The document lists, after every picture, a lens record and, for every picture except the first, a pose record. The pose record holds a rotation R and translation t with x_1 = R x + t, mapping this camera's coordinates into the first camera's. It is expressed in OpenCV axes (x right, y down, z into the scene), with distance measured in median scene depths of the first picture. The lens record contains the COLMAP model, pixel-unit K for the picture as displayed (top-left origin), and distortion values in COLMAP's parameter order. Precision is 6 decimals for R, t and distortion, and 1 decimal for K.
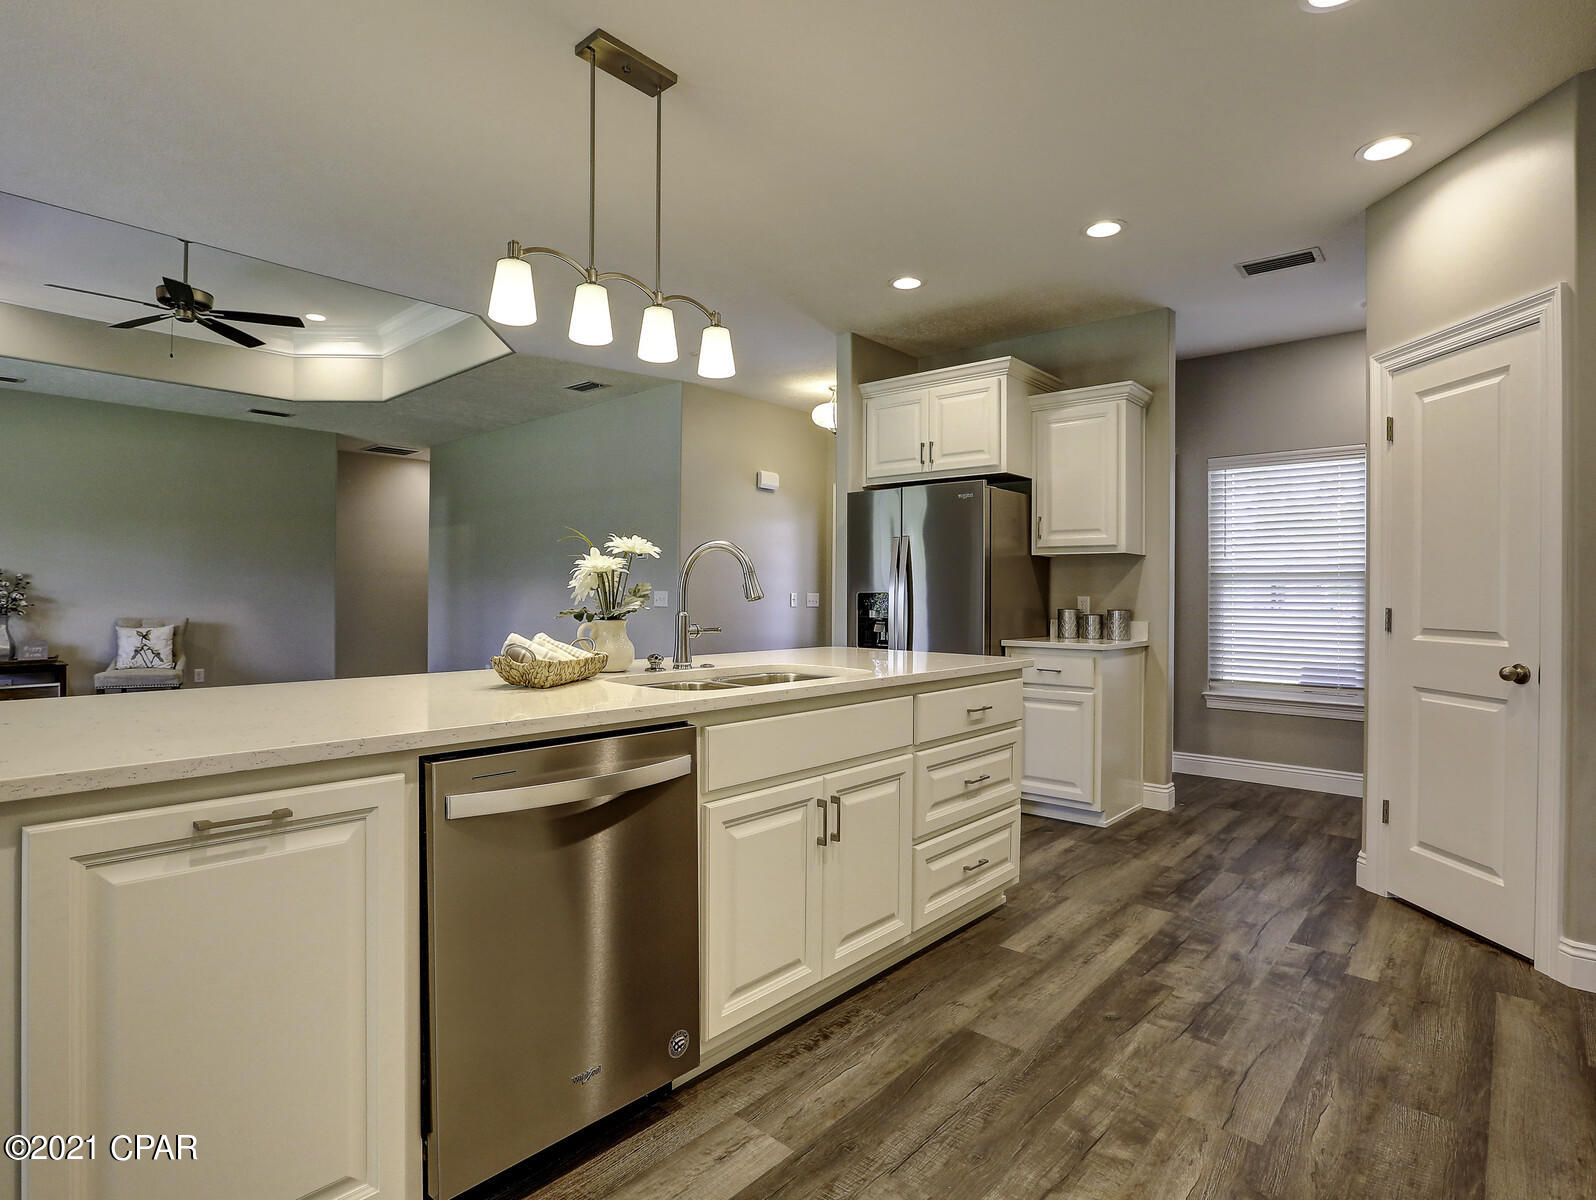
lens RADIAL K [[843.3, 0, 795.3], [0, 843.3, 597.0], [0, 0, 1]] dist [0.001809, 0.000124]
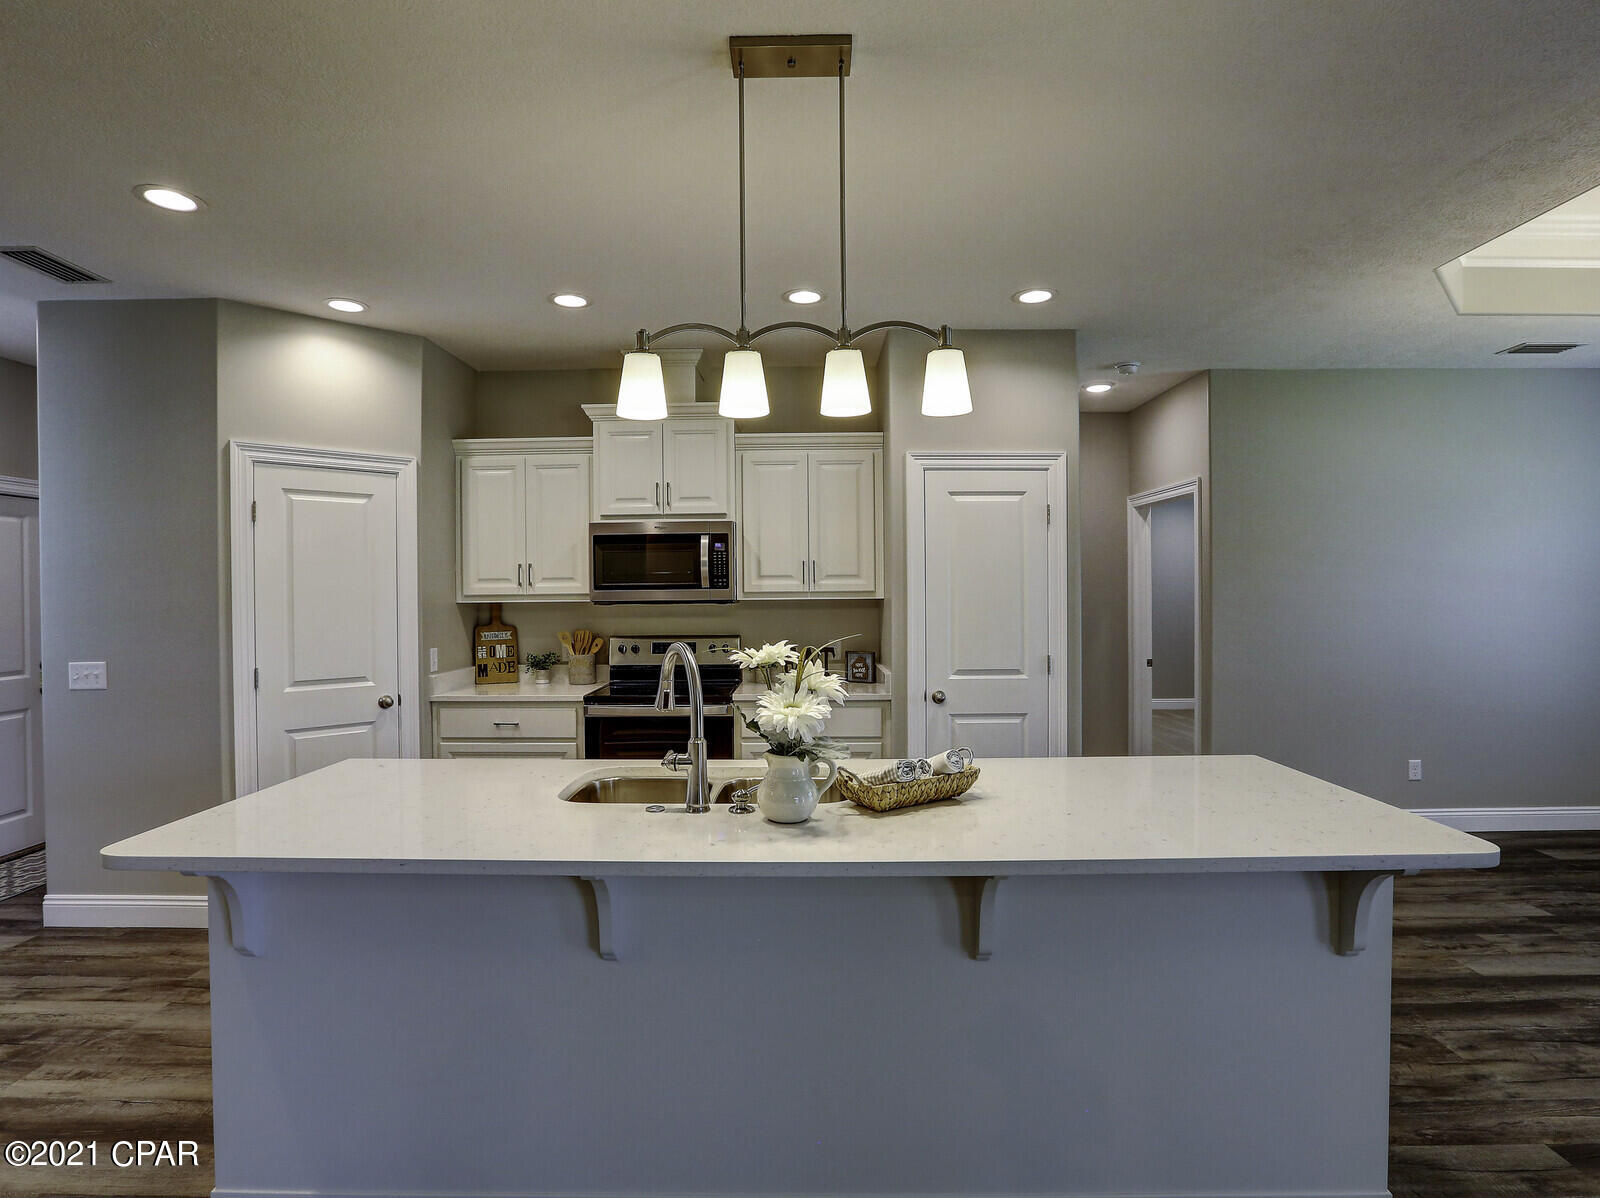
lens RADIAL K [[845.4, 0, 799.2], [0, 845.4, 594.9], [0, 0, 1]] dist [0.001809, 0.000124]
pose [[-0.656552, -0.007264, 0.754246, -0.074734], [0.000806, 0.999946, 0.010331, -0.011281], [-0.754280, 0.007391, -0.656511, 0.138621]]
